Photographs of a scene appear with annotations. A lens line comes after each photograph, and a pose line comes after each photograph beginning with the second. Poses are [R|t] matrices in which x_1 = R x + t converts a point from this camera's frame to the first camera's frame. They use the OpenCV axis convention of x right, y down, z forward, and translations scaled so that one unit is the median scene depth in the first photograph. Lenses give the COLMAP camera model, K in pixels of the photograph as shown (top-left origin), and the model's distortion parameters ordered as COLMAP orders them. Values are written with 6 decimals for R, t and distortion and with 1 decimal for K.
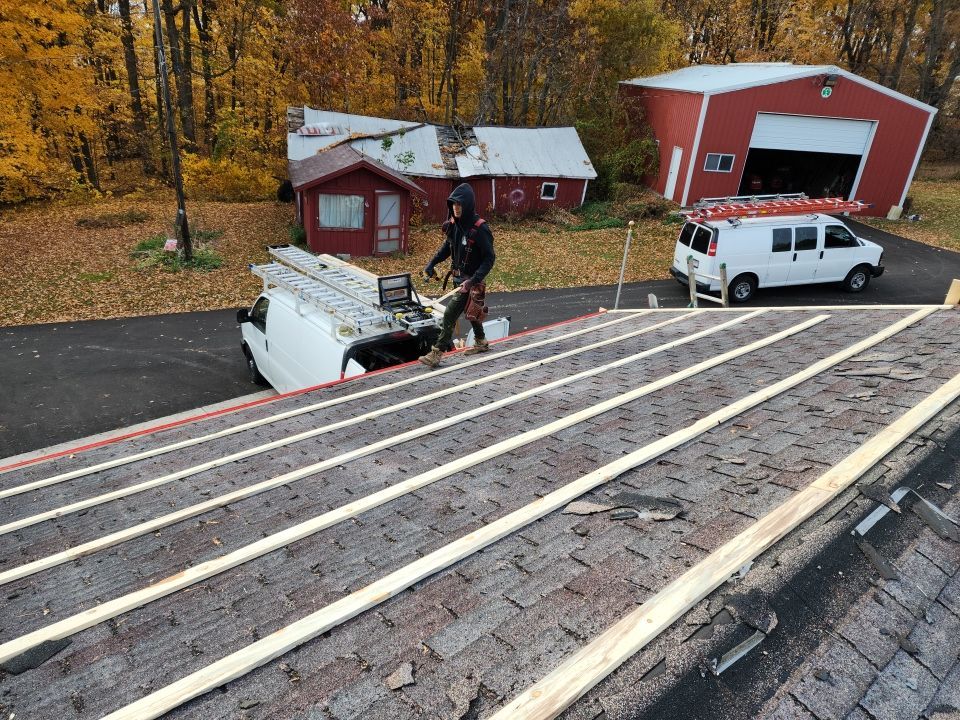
lens RADIAL K [[637.0, 0, 472.0], [0, 637.0, 387.1], [0, 0, 1]] dist [0.060243, -0.049993]
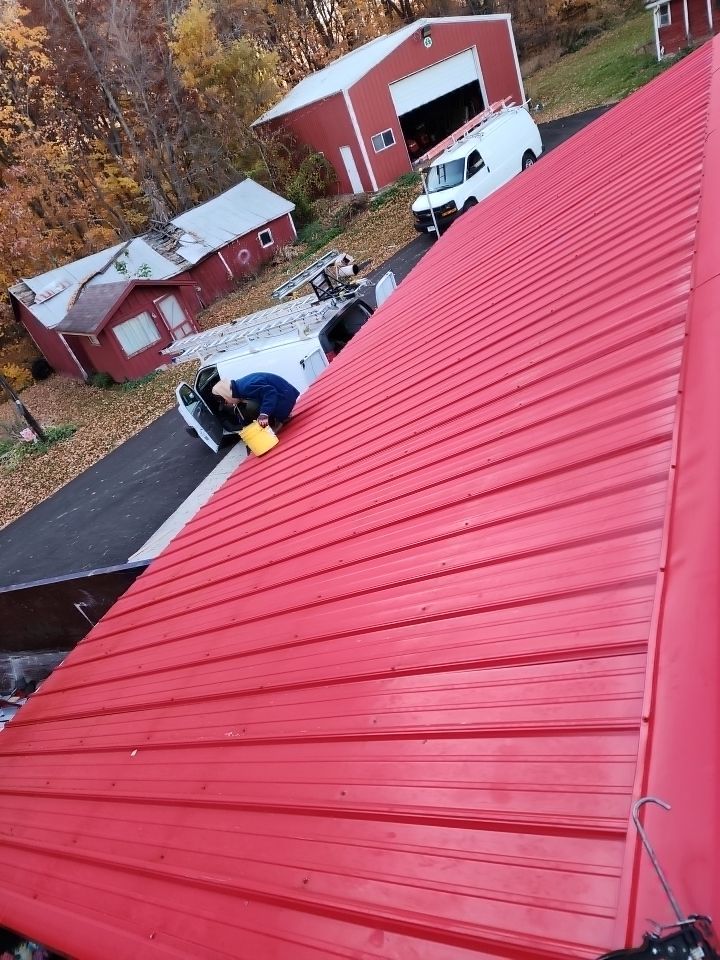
lens RADIAL K [[637.0, 0, 362.9], [0, 637.0, 475.0], [0, 0, 1]] dist [0.060243, -0.049993]
pose [[0.824577, -0.545373, 0.150471, -0.133344], [0.540168, 0.838008, 0.077204, 0.035759], [-0.168201, 0.017619, 0.985595, -0.095412]]
